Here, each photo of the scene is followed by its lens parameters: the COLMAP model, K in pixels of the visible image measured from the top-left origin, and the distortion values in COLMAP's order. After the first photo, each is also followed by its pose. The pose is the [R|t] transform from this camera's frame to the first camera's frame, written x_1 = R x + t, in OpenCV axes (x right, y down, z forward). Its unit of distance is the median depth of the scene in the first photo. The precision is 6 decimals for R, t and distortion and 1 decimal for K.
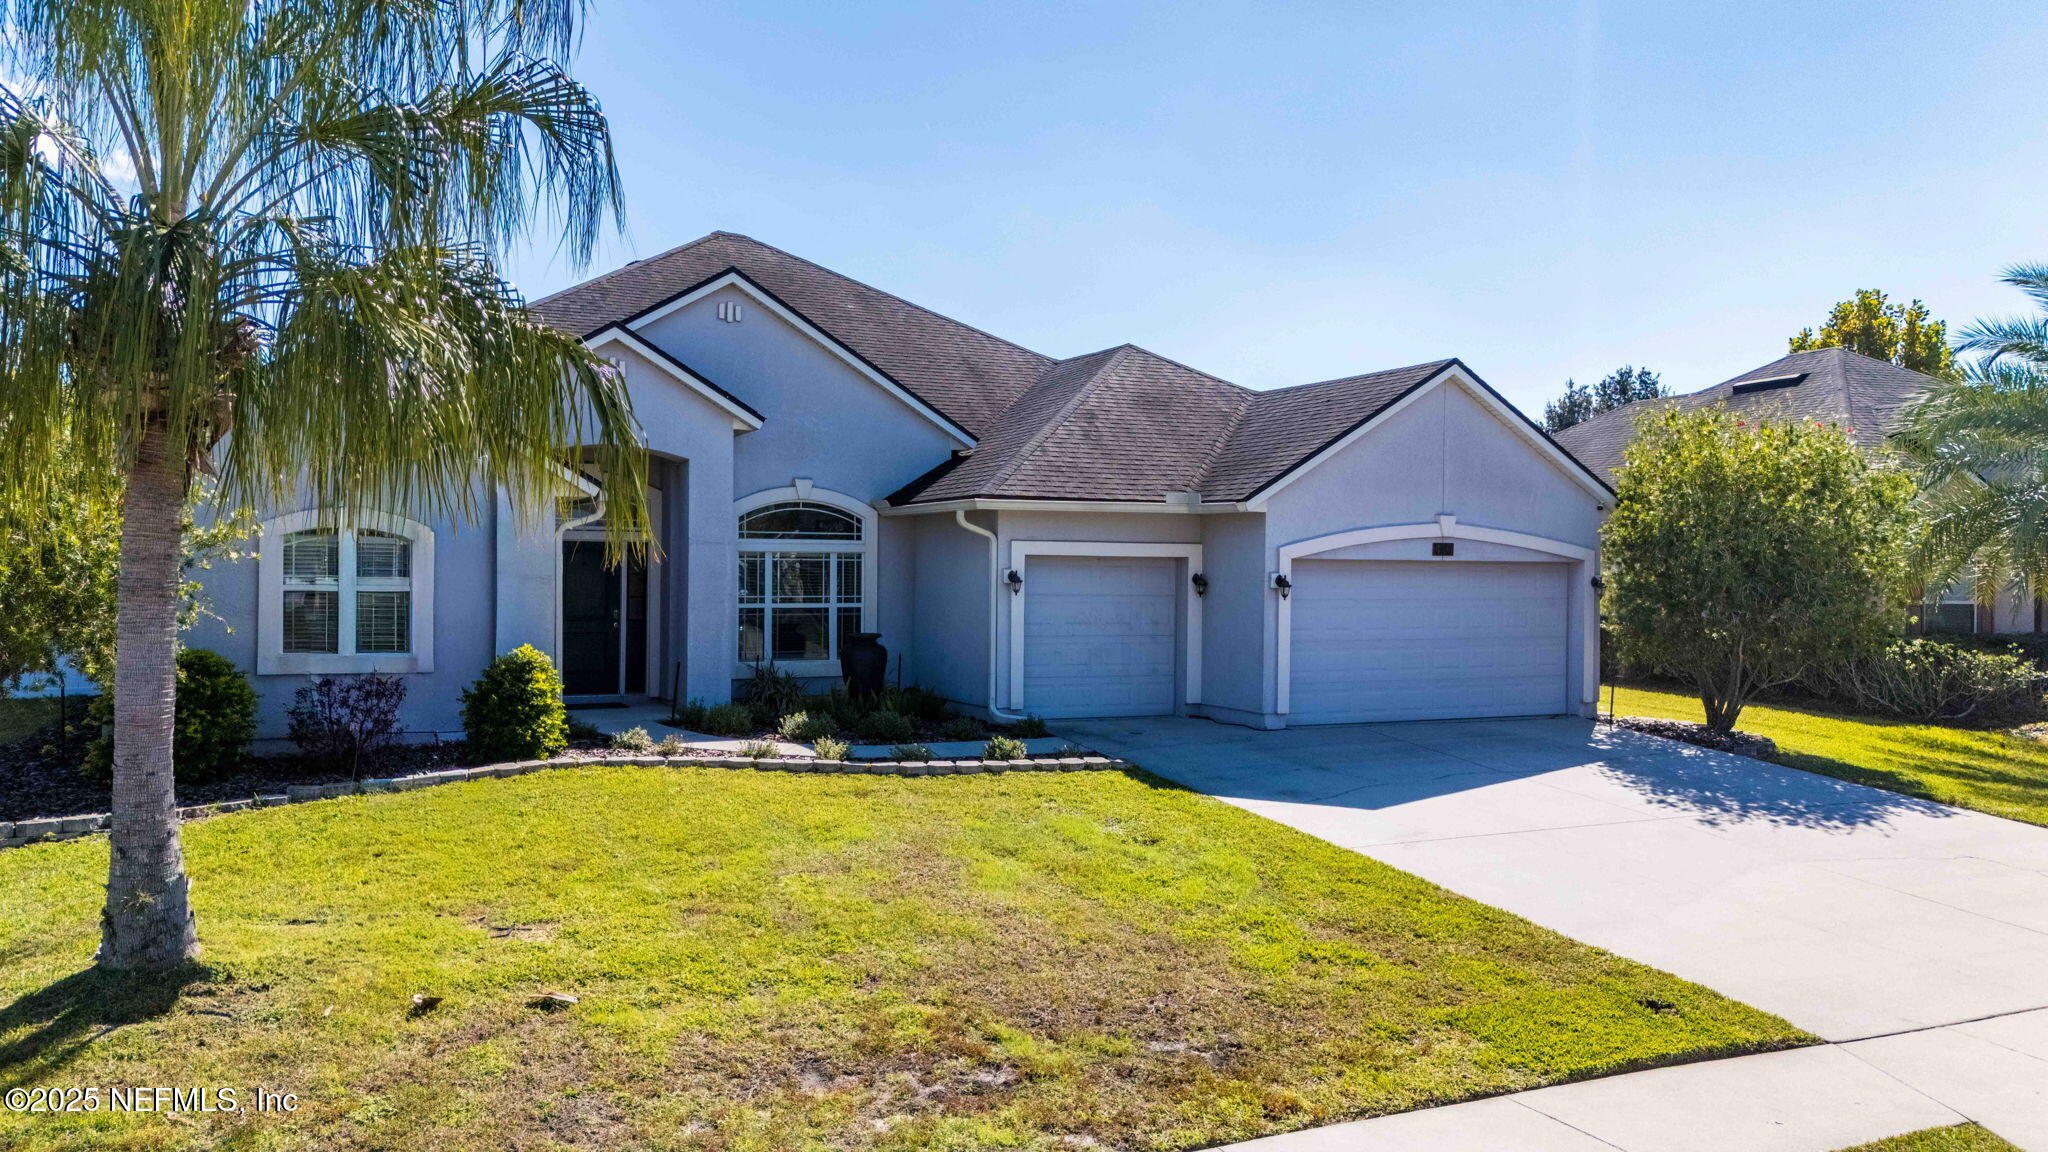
lens RADIAL K [[1492.2, 0, 1009.2], [0, 1492.2, 581.1], [0, 0, 1]] dist [0.070155, -0.001475]
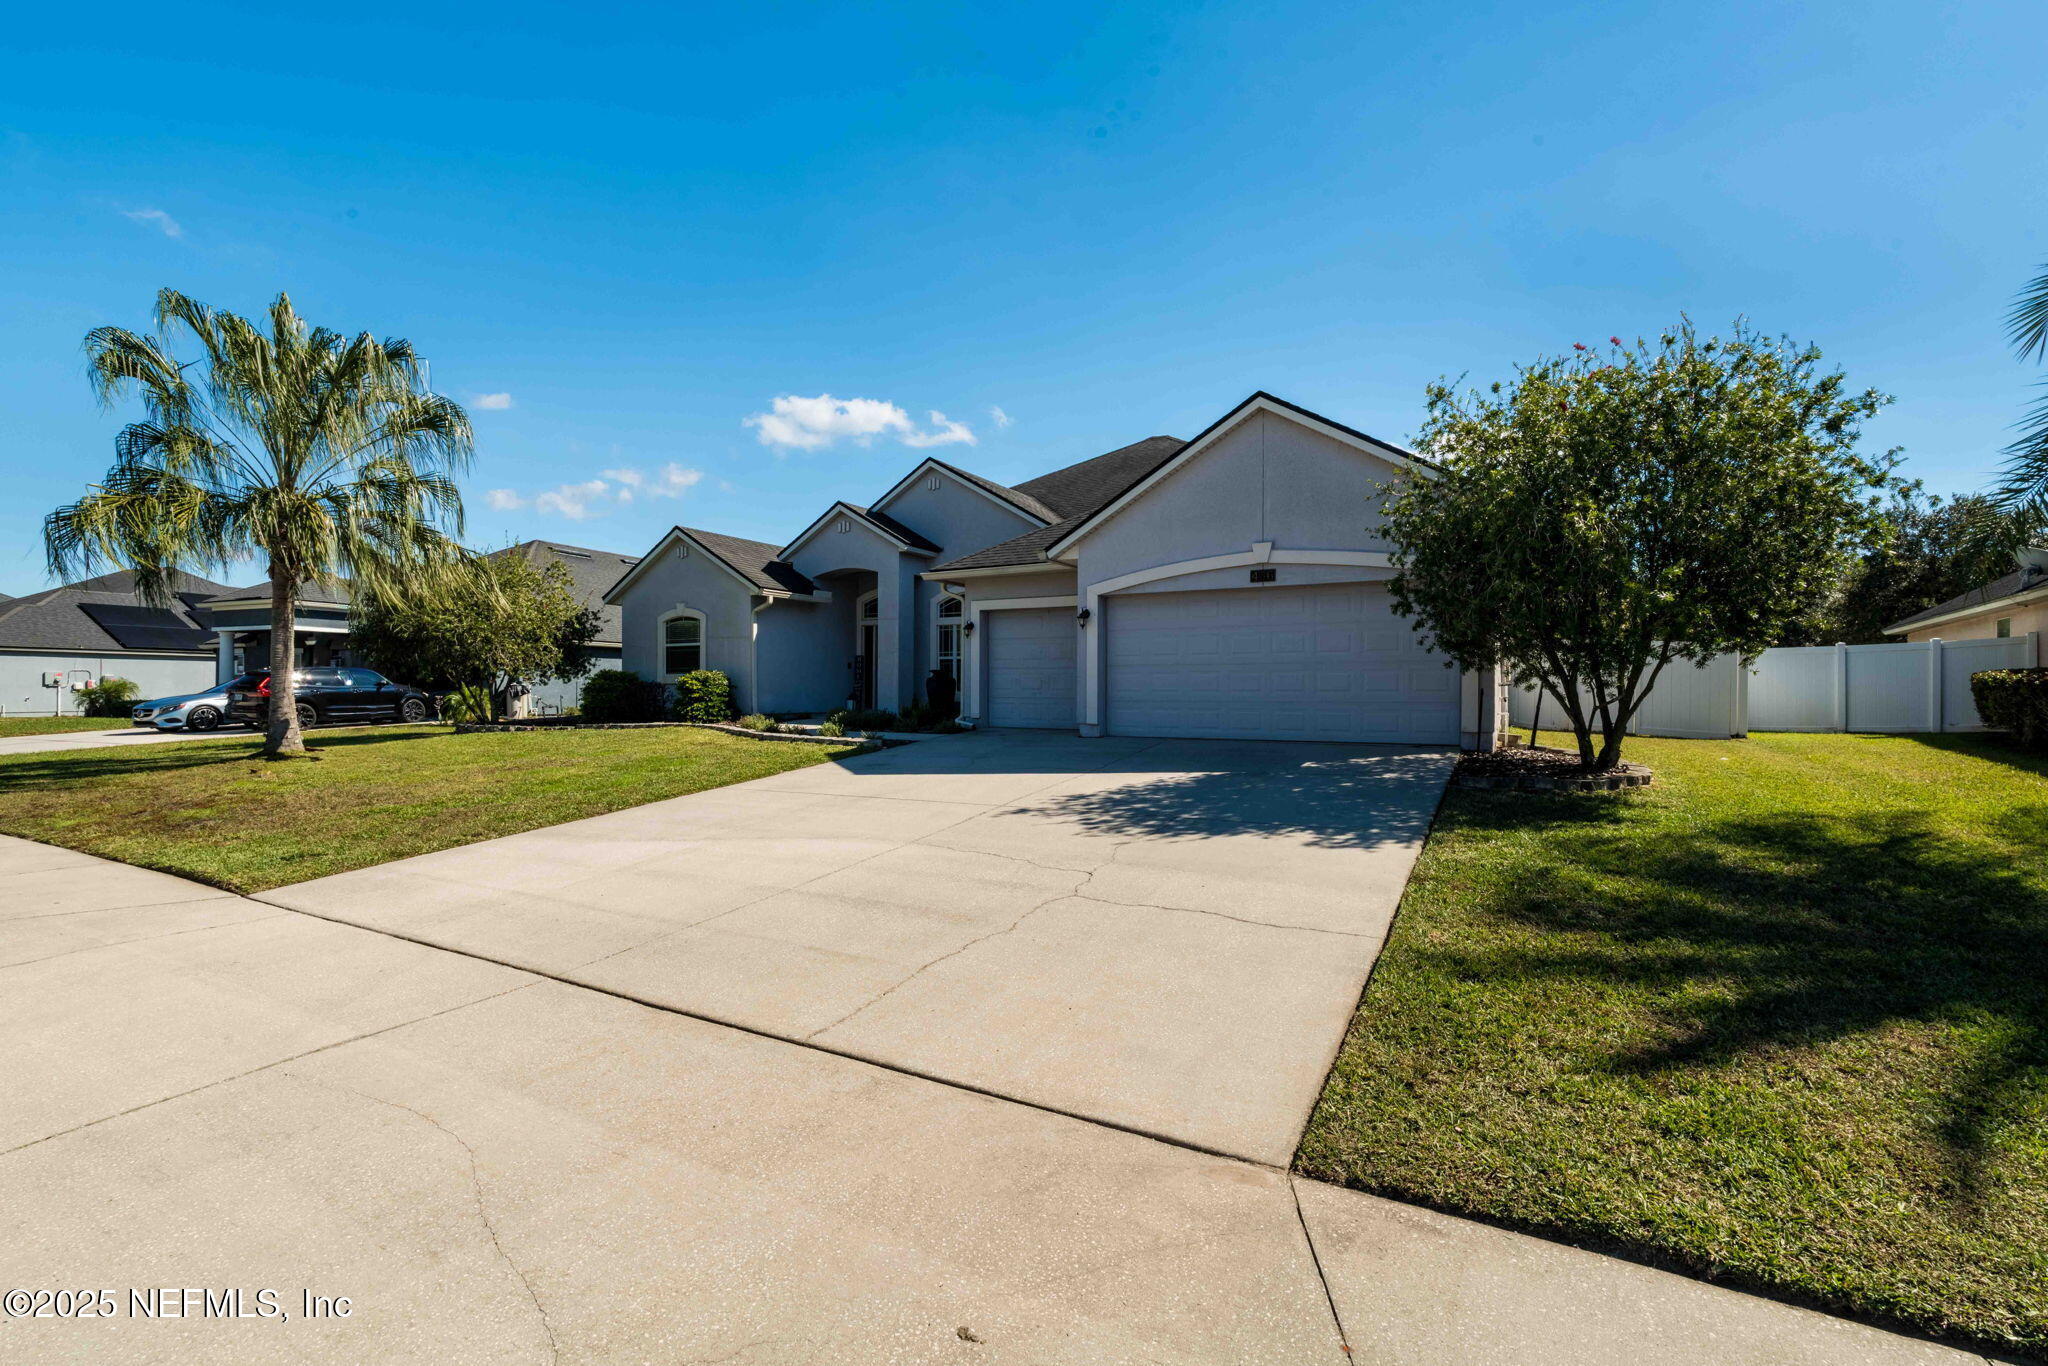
lens RADIAL K [[881.4, 0, 1022.3], [0, 881.4, 693.8], [0, 0, 1]] dist [-0.014014, 0.000439]
pose [[0.588971, -0.006053, -0.808132, 0.699929], [-0.005076, 0.999925, -0.011189, 0.070193], [0.808139, 0.010692, 0.588895, 0.518213]]
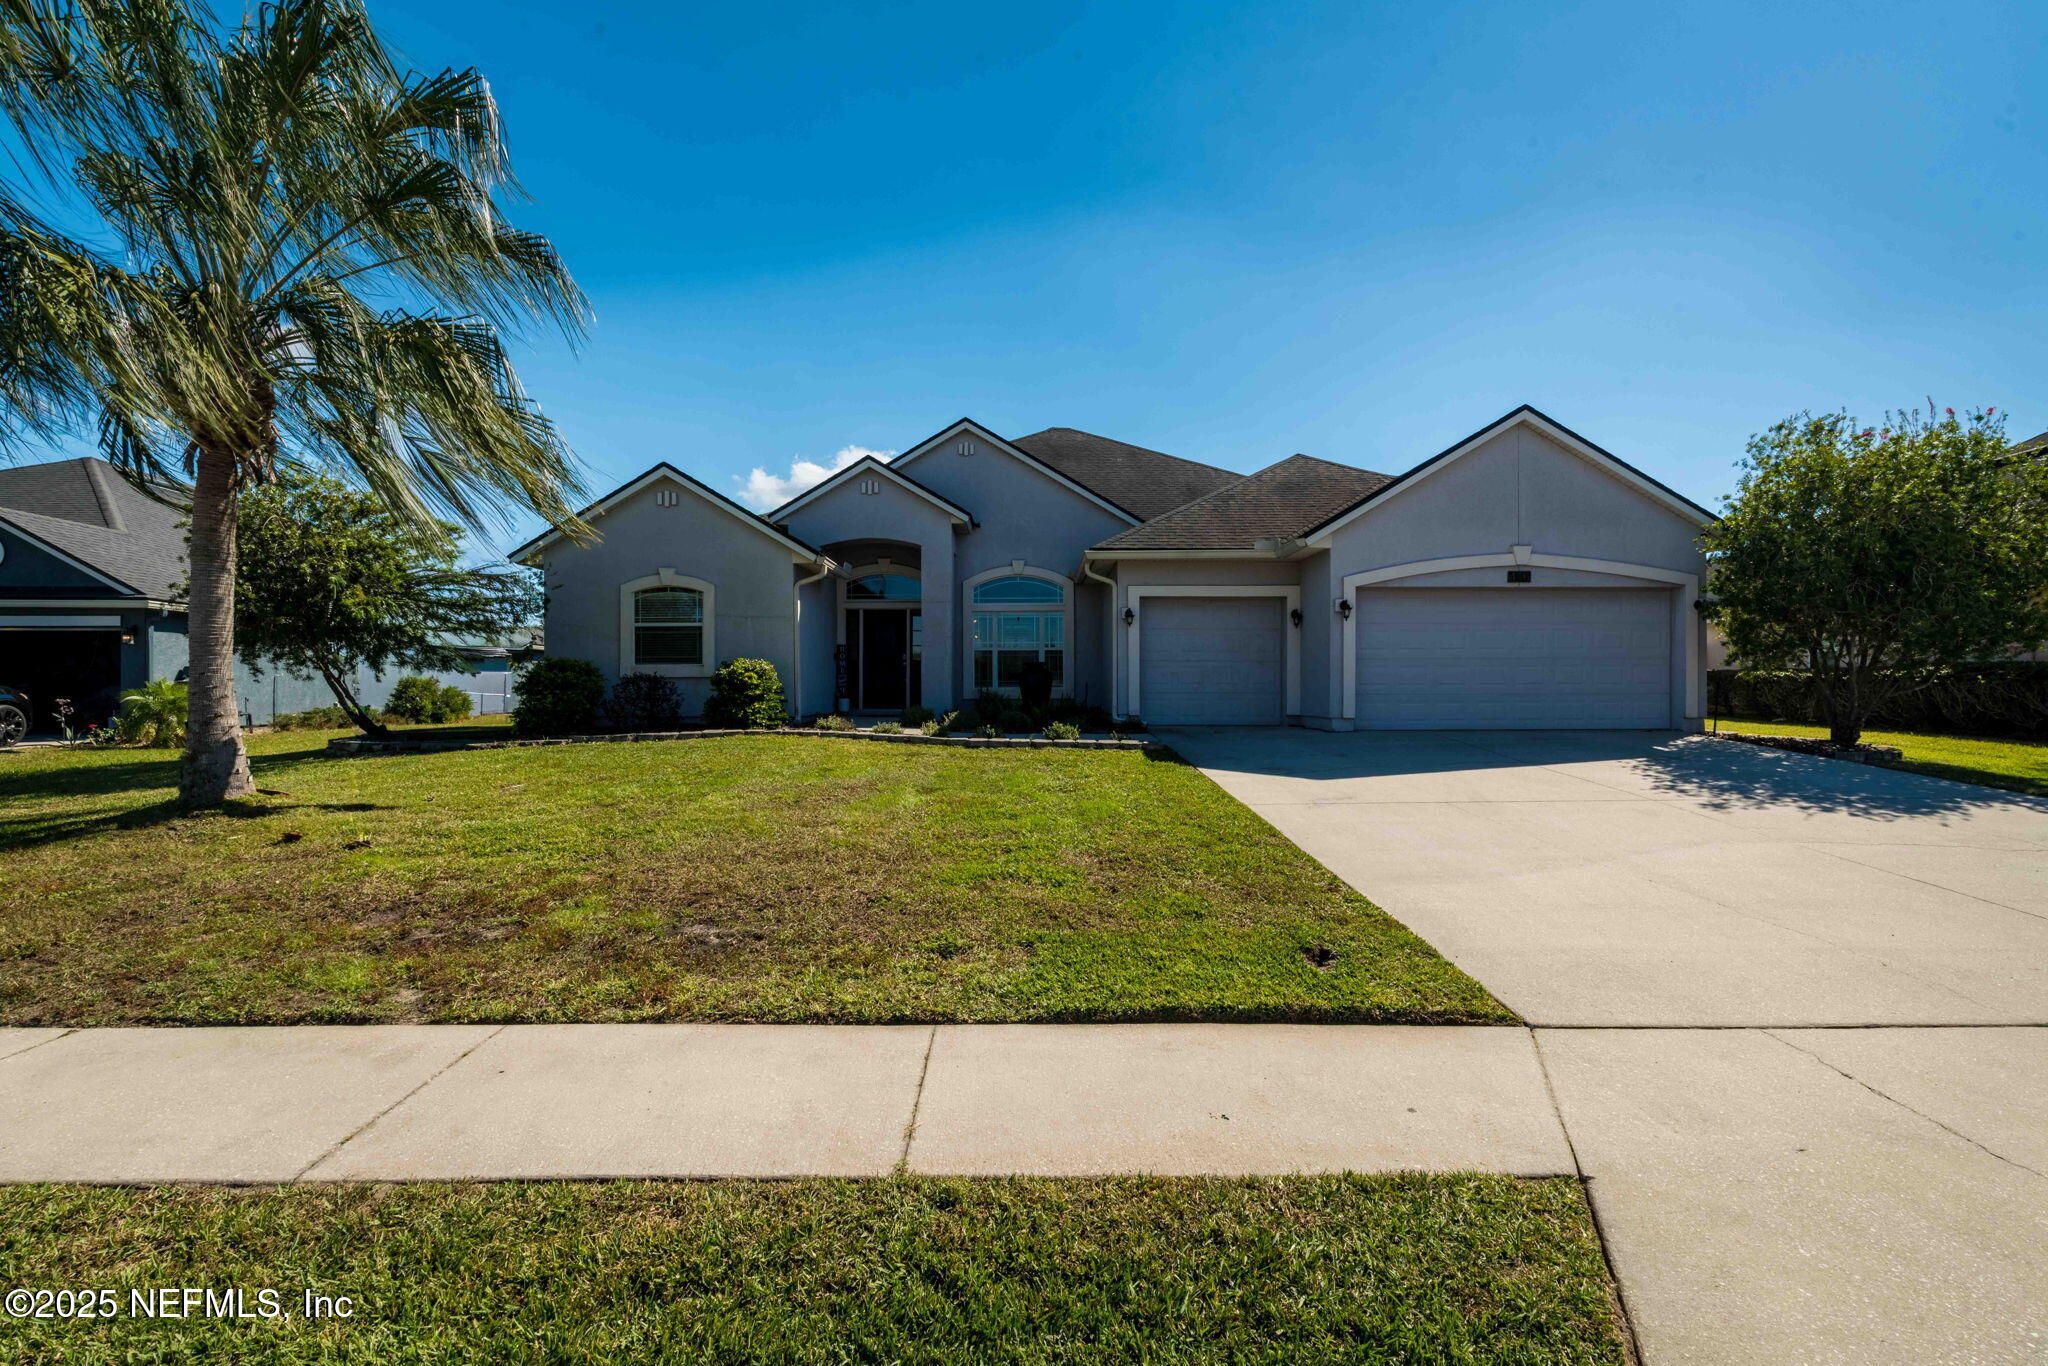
lens RADIAL K [[881.4, 0, 1022.3], [0, 881.4, 693.8], [0, 0, 1]] dist [-0.014014, 0.000439]
pose [[0.901409, -0.010178, -0.432848, 0.242921], [0.005672, 0.999915, -0.011700, 0.073466], [0.432931, 0.008091, 0.901391, 0.257322]]
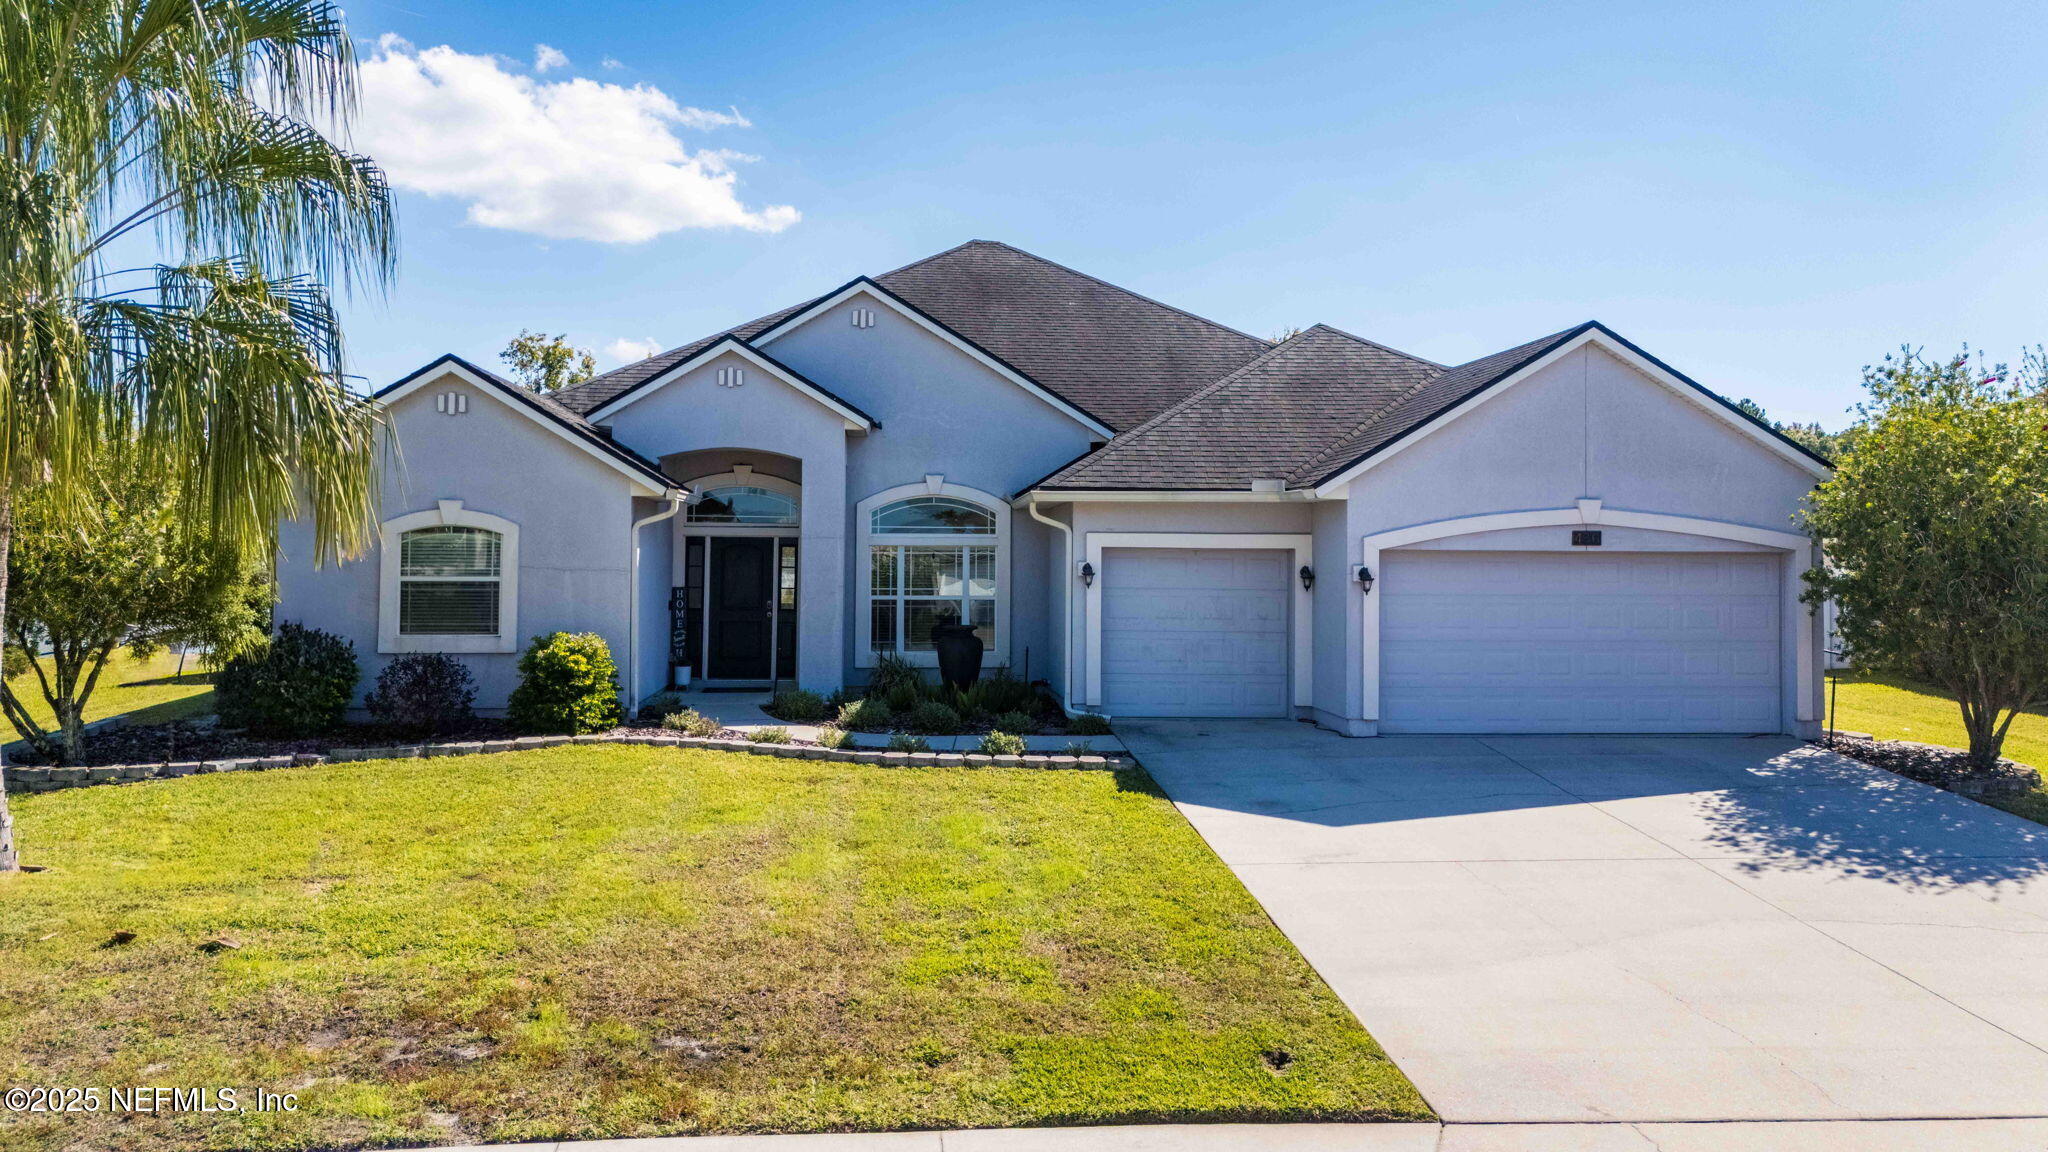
lens RADIAL K [[1494.8, 0, 1016.6], [0, 1494.8, 520.1], [0, 0, 1]] dist [0.088285, -0.149361]
pose [[0.934355, -0.012104, -0.356137, 0.298763], [-0.001542, 0.999276, -0.038008, 0.002129], [0.356340, 0.036062, 0.933660, 0.063509]]
